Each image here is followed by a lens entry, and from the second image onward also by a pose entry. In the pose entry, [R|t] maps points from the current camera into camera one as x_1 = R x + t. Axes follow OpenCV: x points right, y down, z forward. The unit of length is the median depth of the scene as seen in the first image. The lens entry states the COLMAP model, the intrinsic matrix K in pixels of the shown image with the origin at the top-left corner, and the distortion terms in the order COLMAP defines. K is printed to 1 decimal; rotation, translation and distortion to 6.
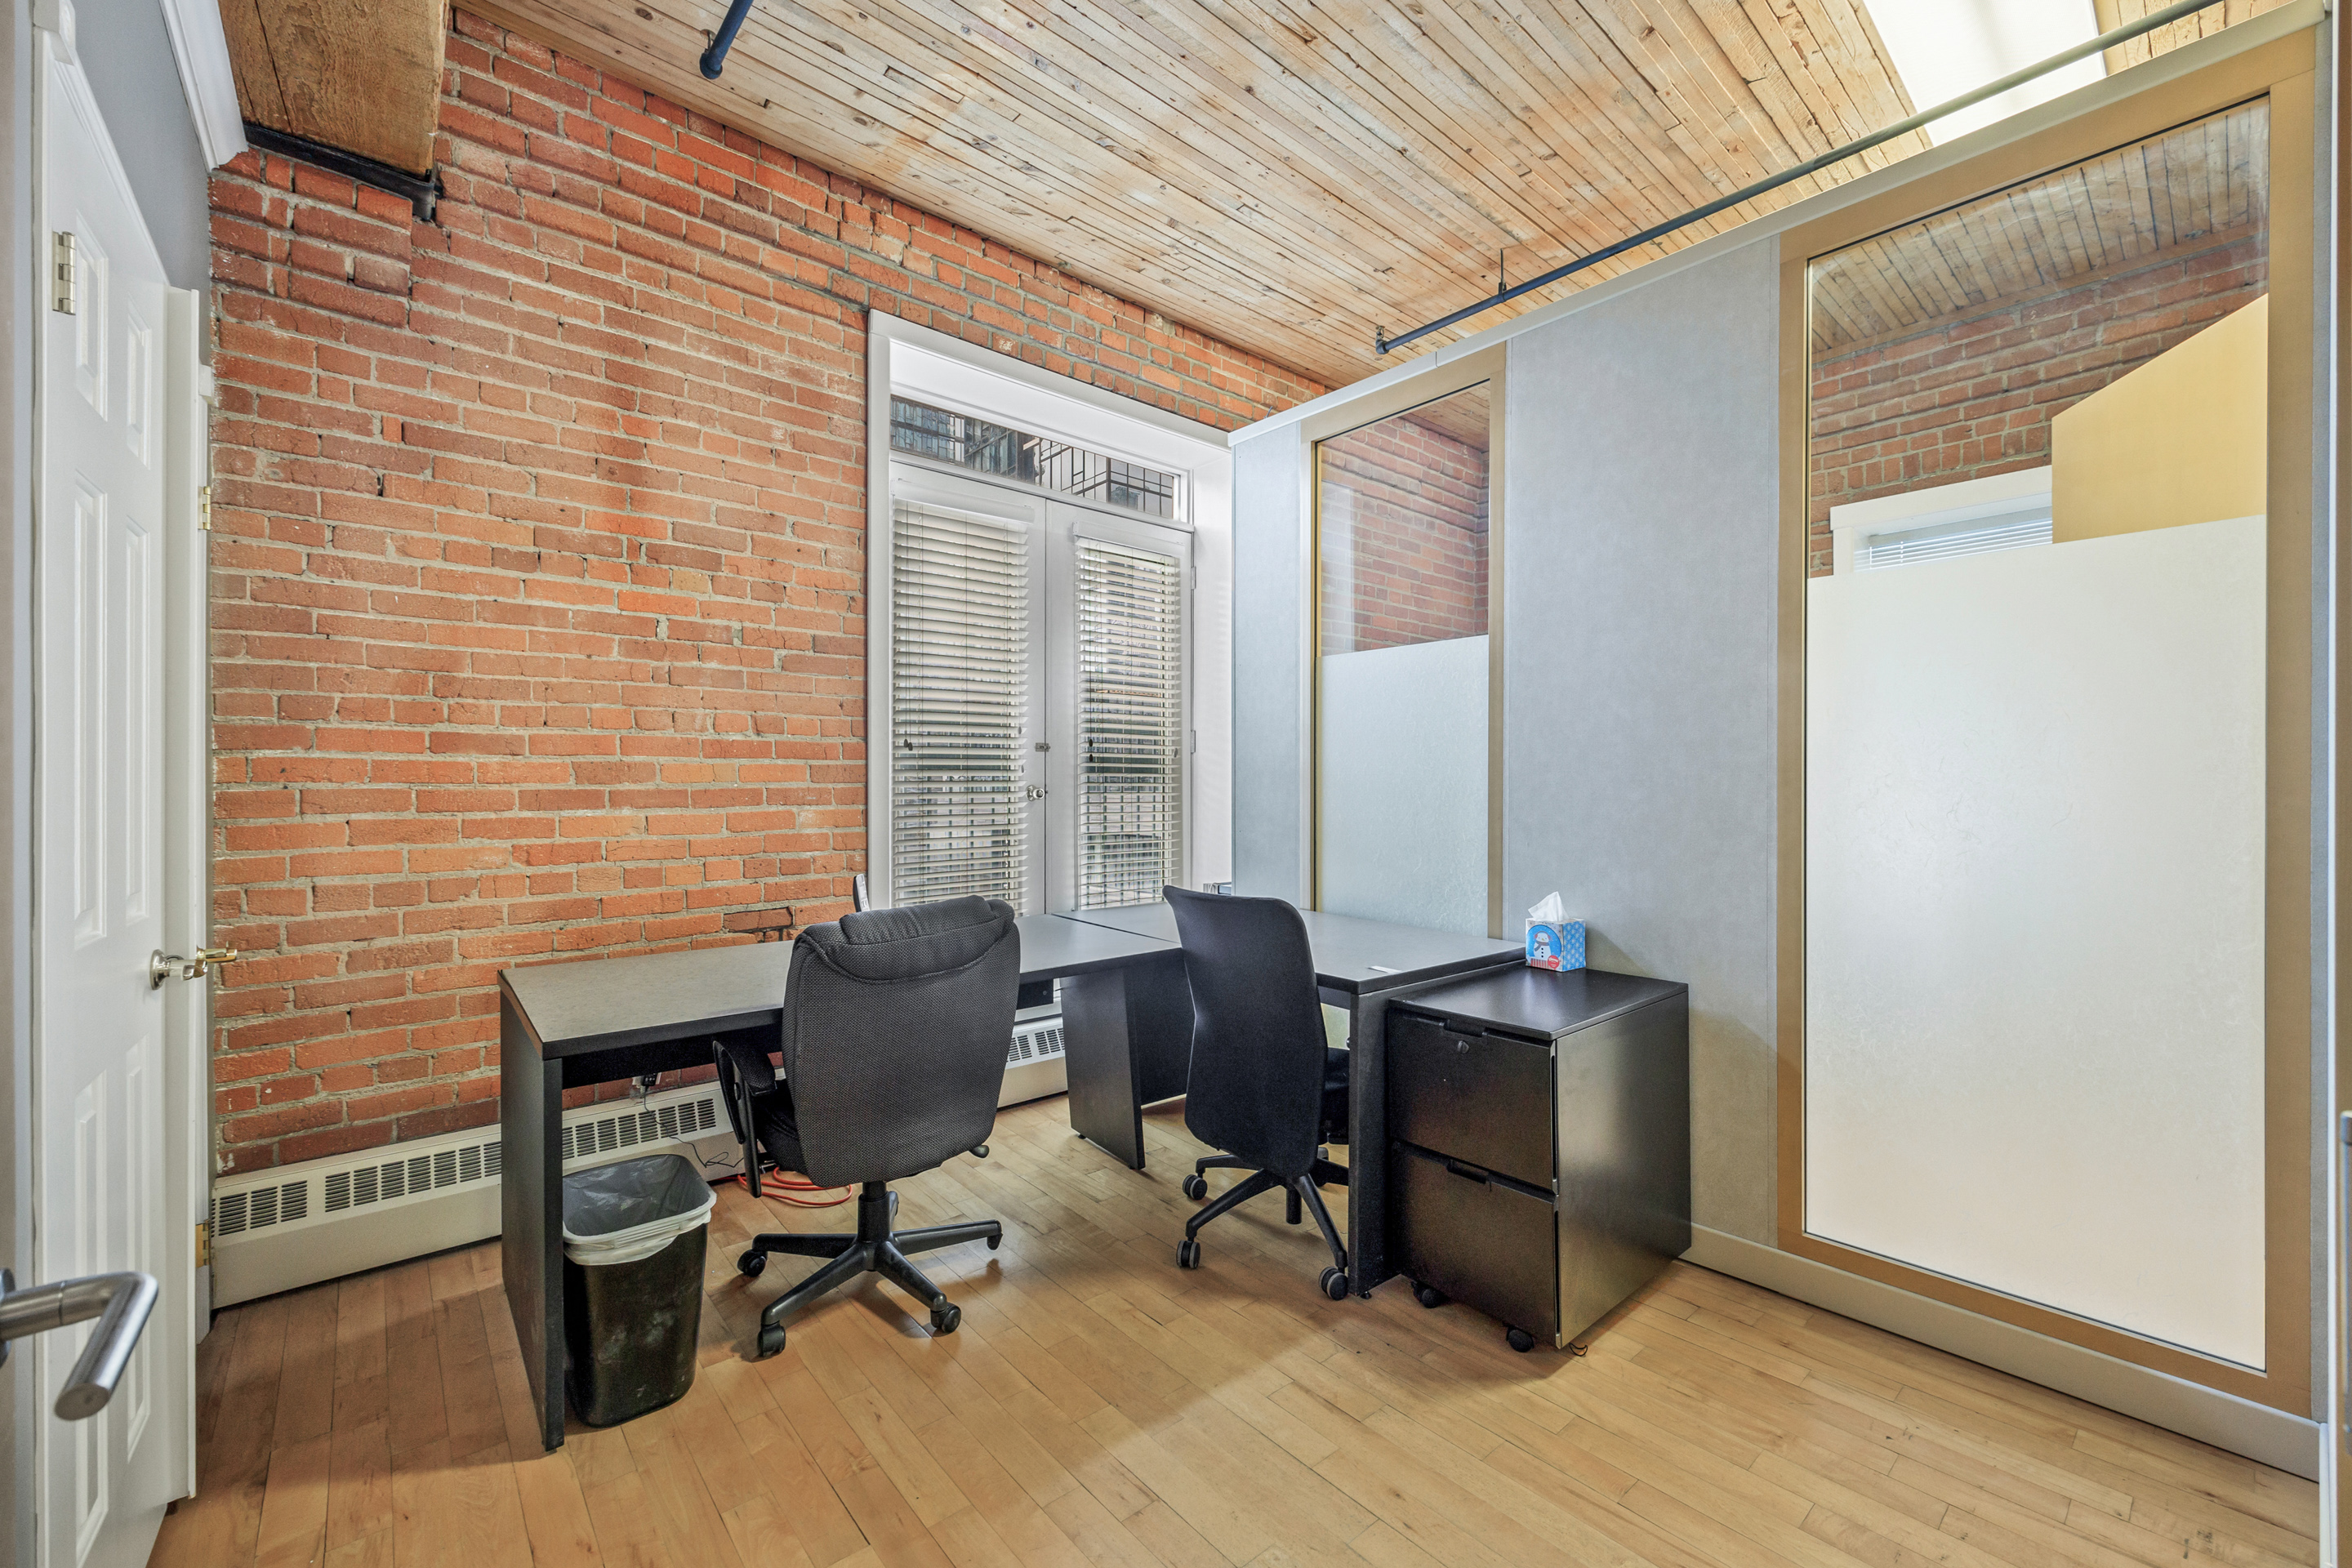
lens RADIAL K [[951.3, 0, 1186.4], [0, 951.3, 789.4], [0, 0, 1]] dist [-0.007754, 0.001171]
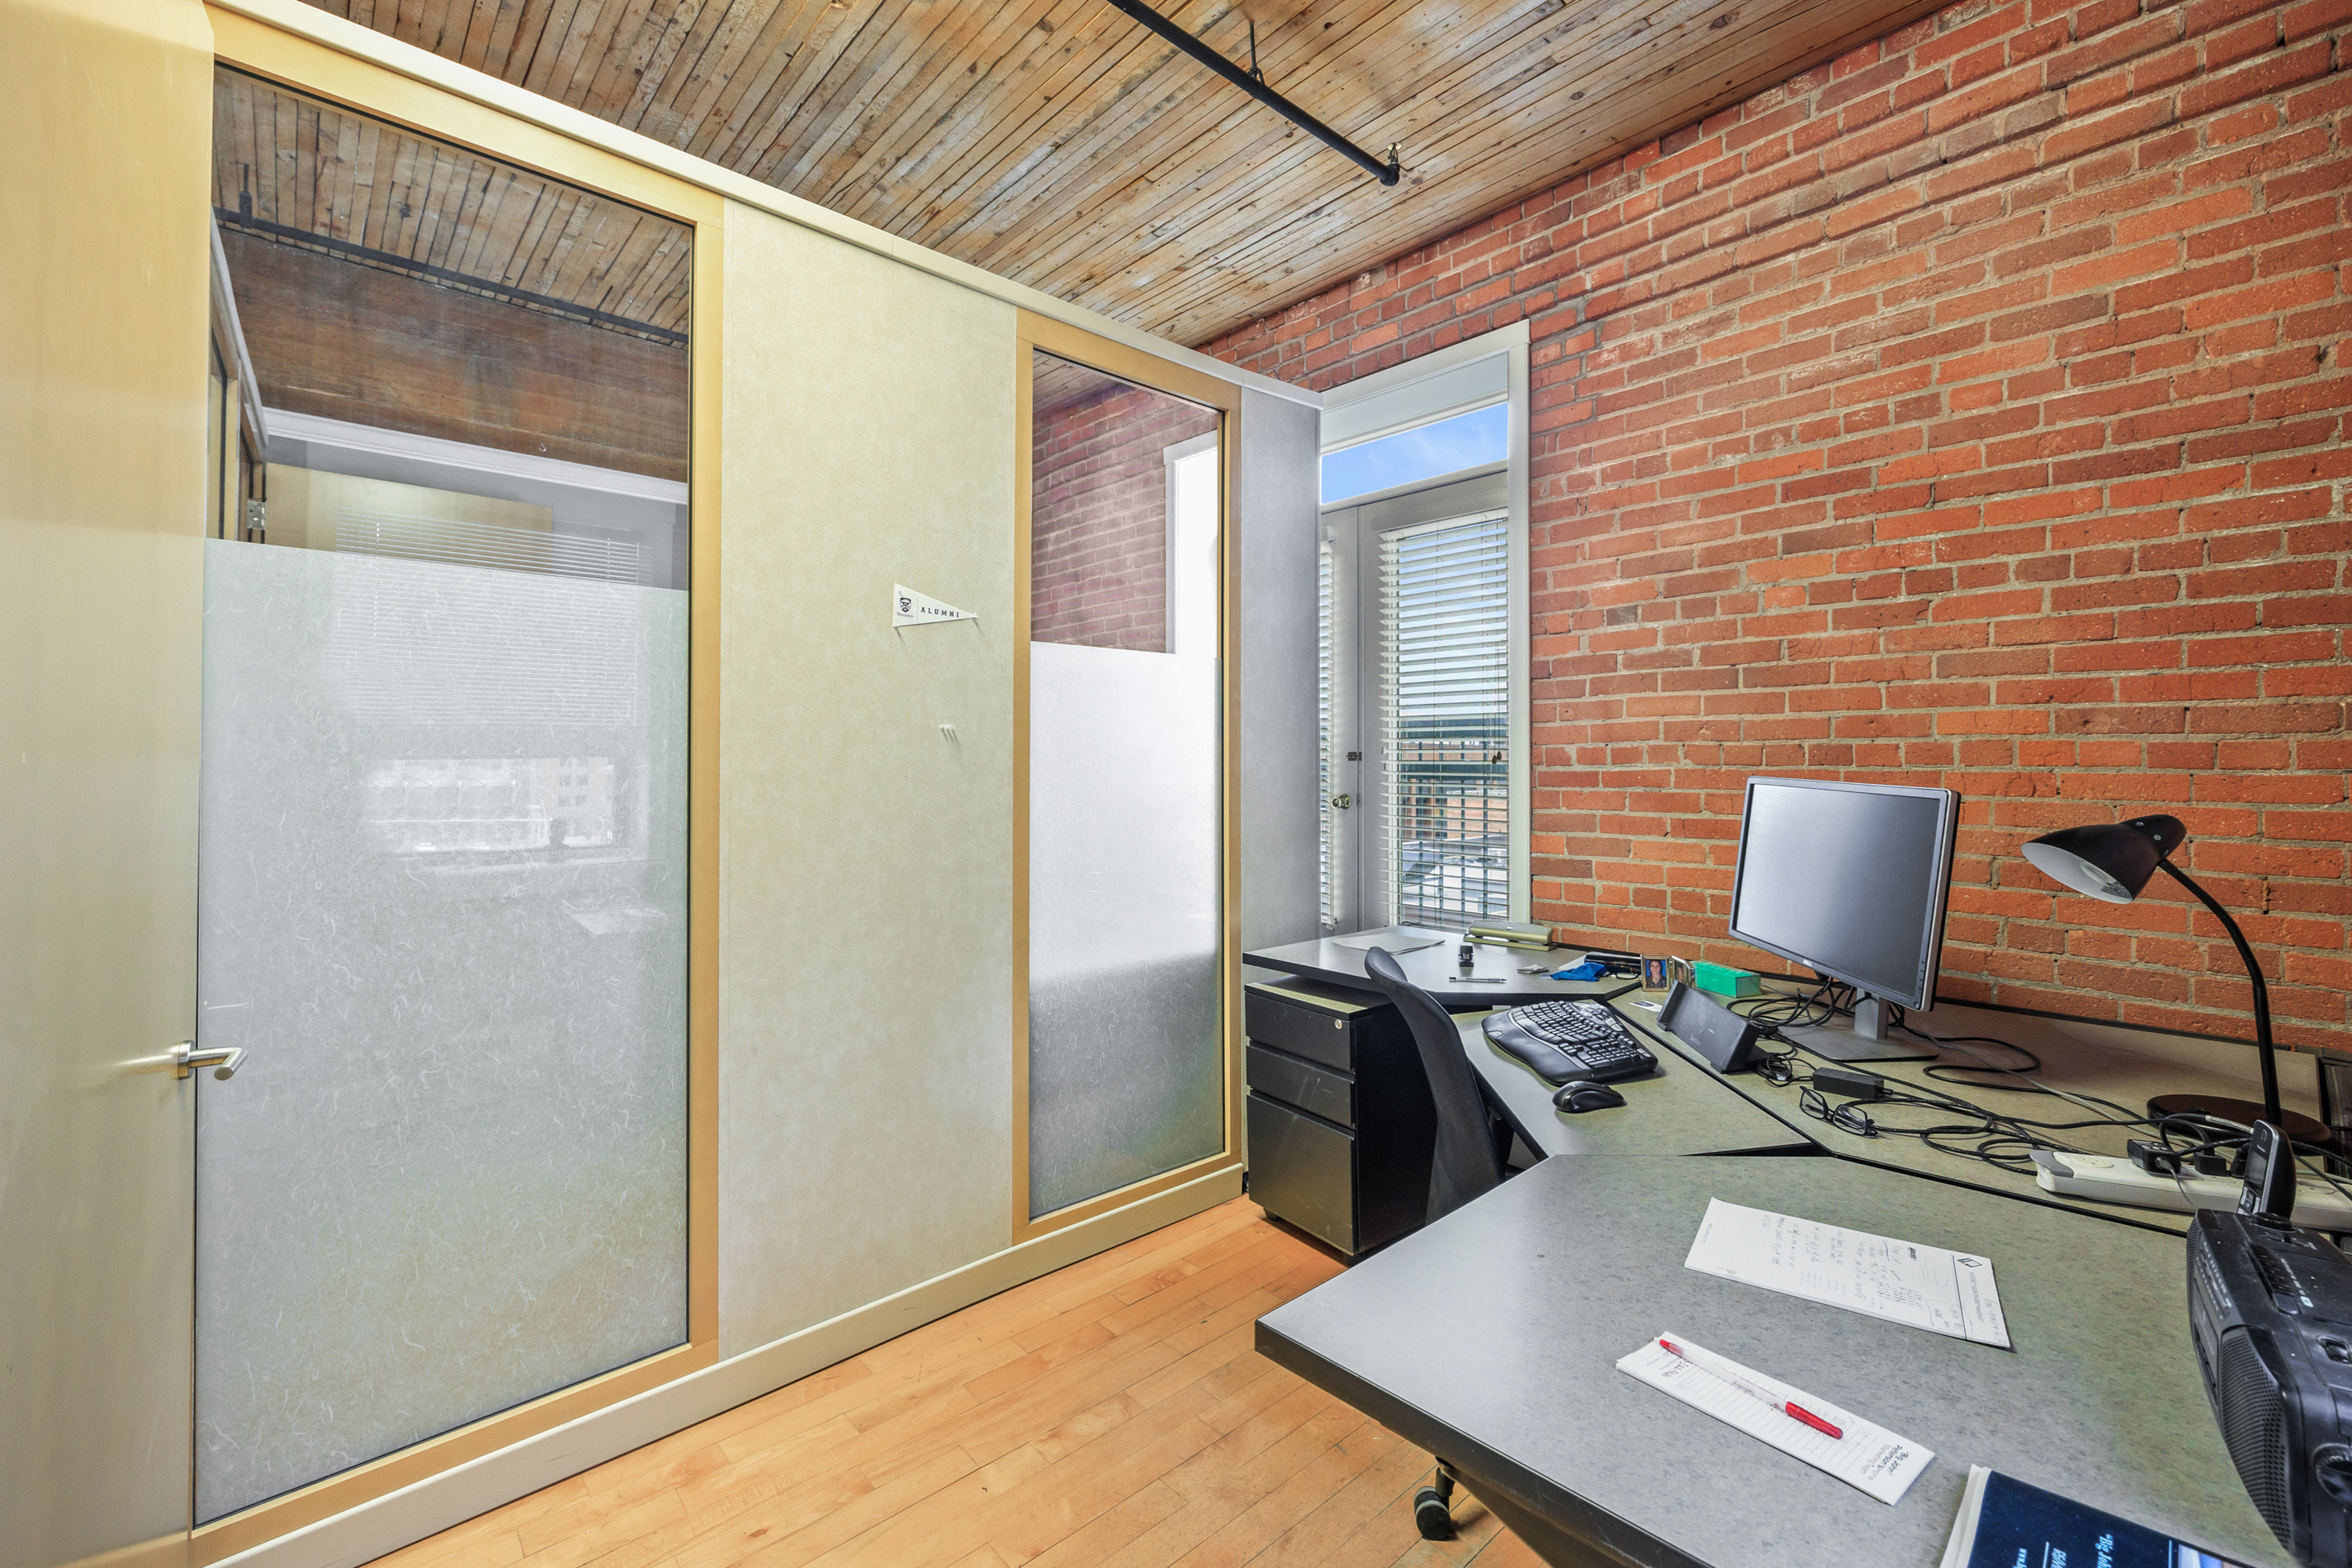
lens RADIAL K [[987.3, 0, 1186.1], [0, 987.3, 759.8], [0, 0, 1]] dist [0.001989, 0.000373]
pose [[0.010772, -0.001267, -0.999941, 0.888085], [-0.002183, 0.999997, -0.001291, -0.039125], [0.999940, 0.002197, 0.010769, 0.812823]]
